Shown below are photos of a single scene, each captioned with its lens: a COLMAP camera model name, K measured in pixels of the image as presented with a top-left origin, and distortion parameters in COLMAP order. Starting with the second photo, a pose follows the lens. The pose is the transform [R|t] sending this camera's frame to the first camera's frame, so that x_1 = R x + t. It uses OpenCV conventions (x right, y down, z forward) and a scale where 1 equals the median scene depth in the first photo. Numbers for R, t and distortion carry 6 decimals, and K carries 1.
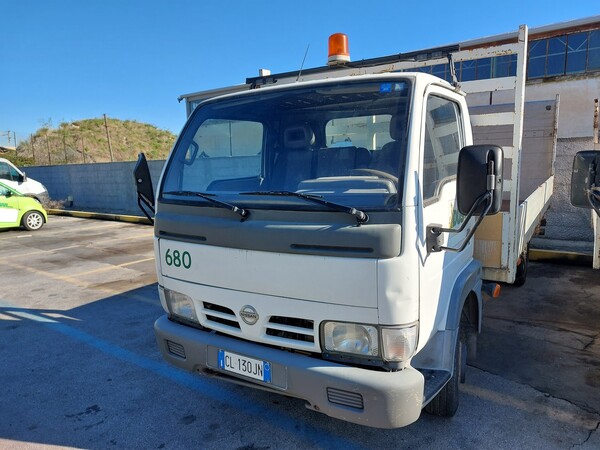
lens RADIAL K [[442.2, 0, 300.0], [0, 442.2, 225.0], [0, 0, 1]] dist [0.002213, -0.002263]
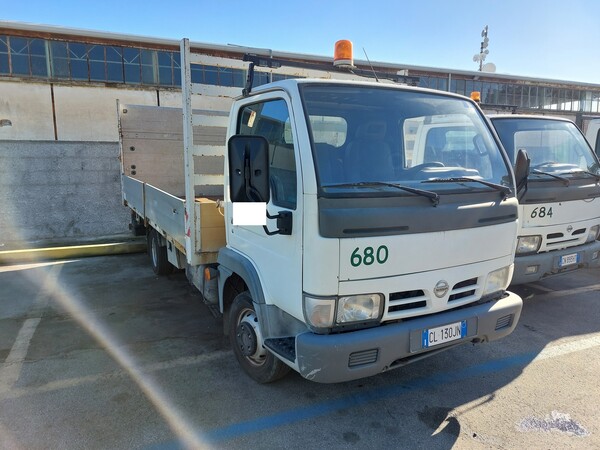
lens RADIAL K [[442.2, 0, 300.0], [0, 442.2, 225.0], [0, 0, 1]] dist [0.002213, -0.002263]
pose [[0.482259, -0.097207, 0.870618, -1.153677], [0.100302, 0.993416, 0.055358, -0.052745], [-0.870267, 0.060628, 0.488834, 0.689928]]
